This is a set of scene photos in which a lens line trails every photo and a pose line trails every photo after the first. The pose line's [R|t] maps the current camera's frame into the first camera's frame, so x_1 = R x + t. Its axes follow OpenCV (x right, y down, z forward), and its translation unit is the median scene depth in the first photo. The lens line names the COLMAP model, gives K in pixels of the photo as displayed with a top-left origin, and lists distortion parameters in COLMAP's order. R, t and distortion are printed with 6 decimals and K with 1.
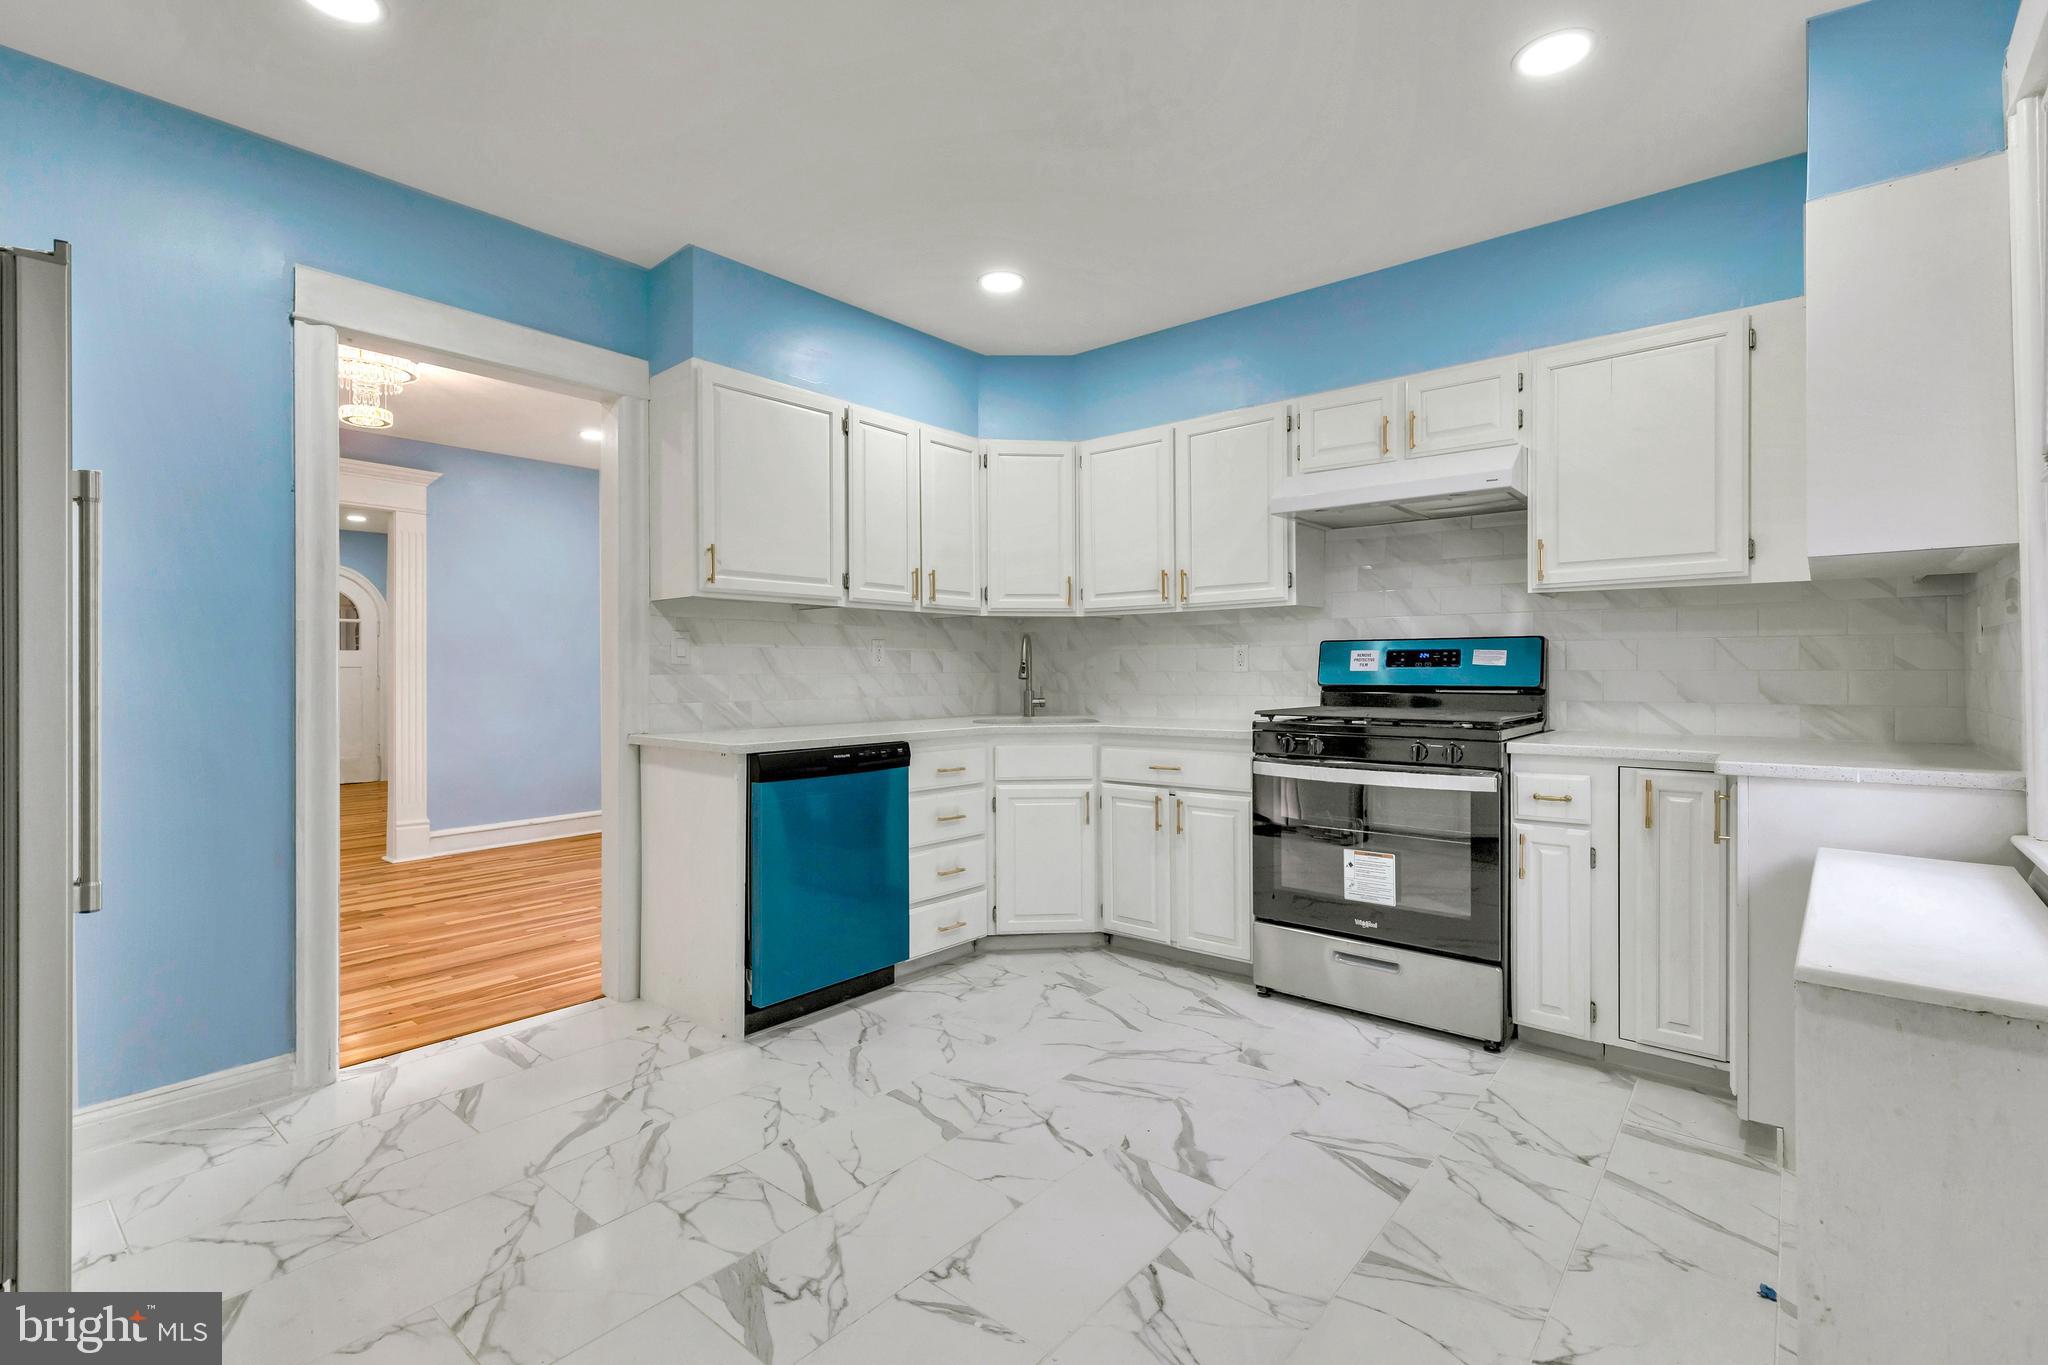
lens RADIAL K [[940.7, 0, 1028.9], [0, 940.7, 673.6], [0, 0, 1]] dist [0.009163, -0.001604]
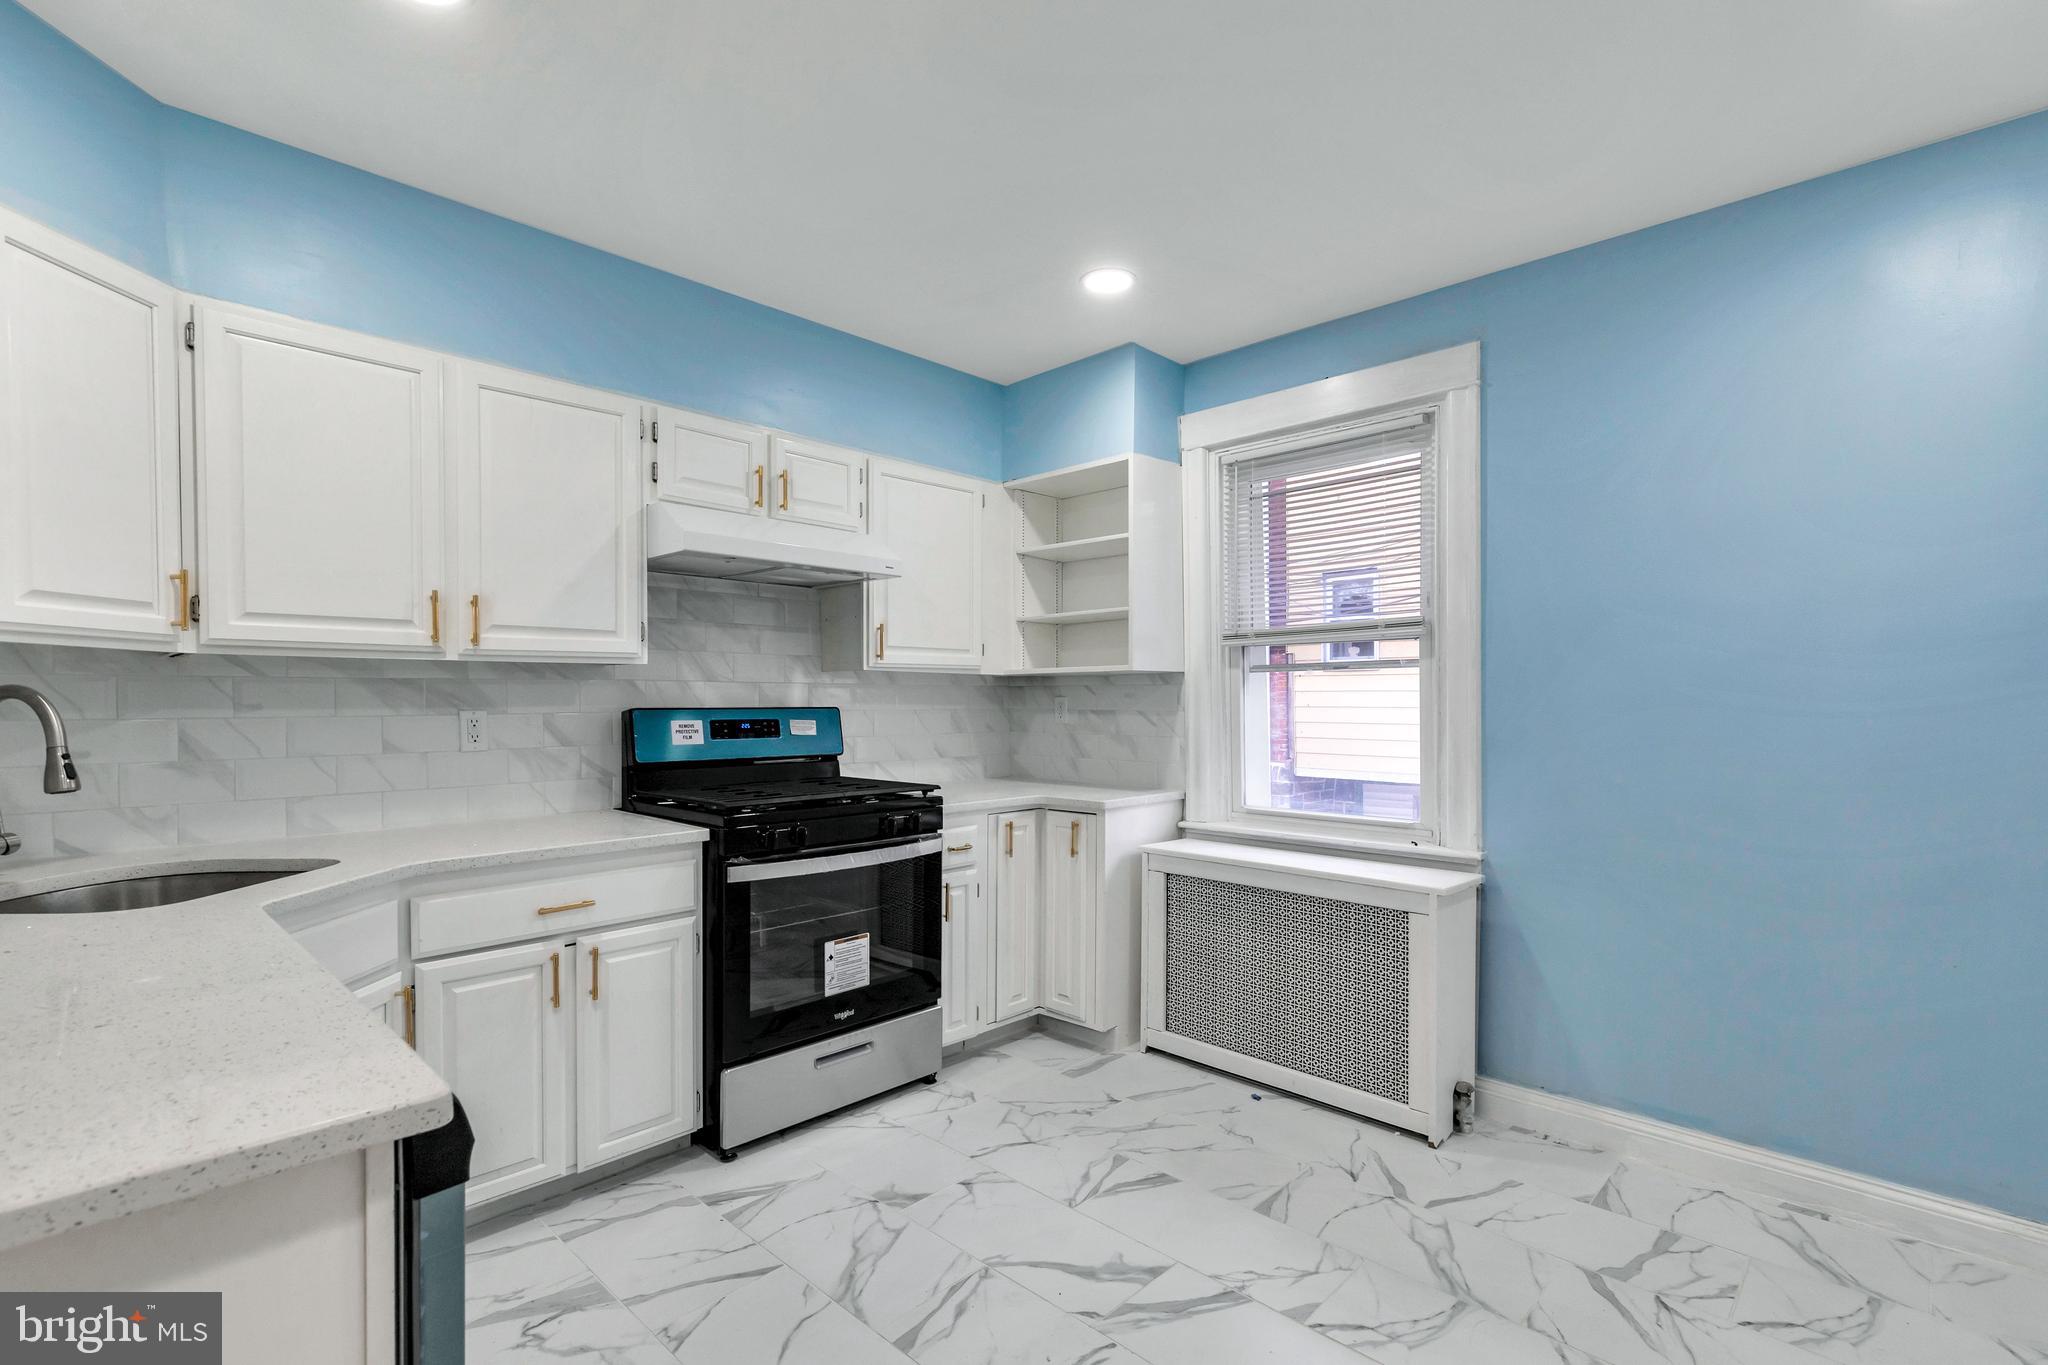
lens RADIAL K [[940.7, 0, 1034.0], [0, 940.7, 711.3], [0, 0, 1]] dist [0.009163, -0.001604]
pose [[0.063504, -0.009063, 0.997940, -0.536047], [0.003555, 0.999954, 0.008855, -0.044044], [-0.997975, 0.002986, 0.063533, 0.701179]]
